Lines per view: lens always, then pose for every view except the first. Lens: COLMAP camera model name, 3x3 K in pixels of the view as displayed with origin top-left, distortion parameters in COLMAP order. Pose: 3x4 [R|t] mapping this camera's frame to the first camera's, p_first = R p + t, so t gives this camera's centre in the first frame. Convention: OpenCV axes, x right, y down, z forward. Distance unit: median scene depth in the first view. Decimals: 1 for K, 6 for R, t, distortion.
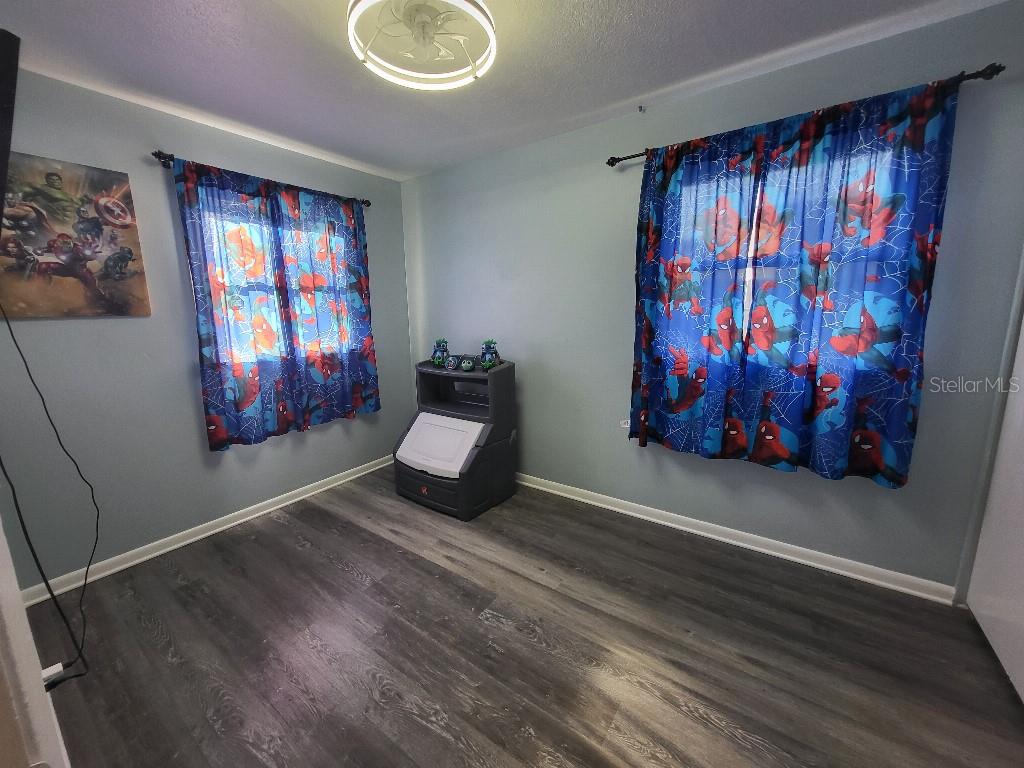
lens RADIAL K [[402.2, 0, 510.4], [0, 402.2, 383.0], [0, 0, 1]] dist [0.002756, -0.002298]
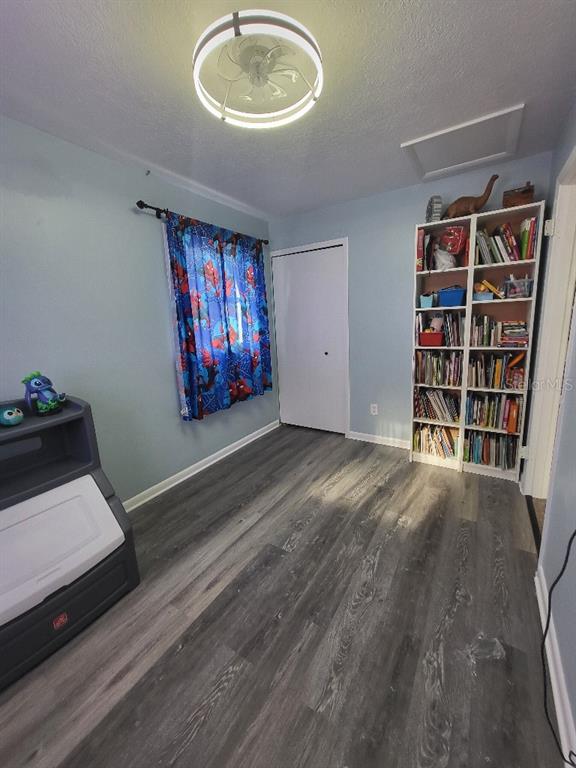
lens RADIAL K [[301.6, 0, 287.0], [0, 301.6, 378.7], [0, 0, 1]] dist [0.002756, -0.002298]
pose [[-0.051031, -0.176260, 0.983020, -0.885547], [0.226848, 0.956528, 0.183286, -0.136053], [-0.972592, 0.232350, -0.008828, 0.825257]]
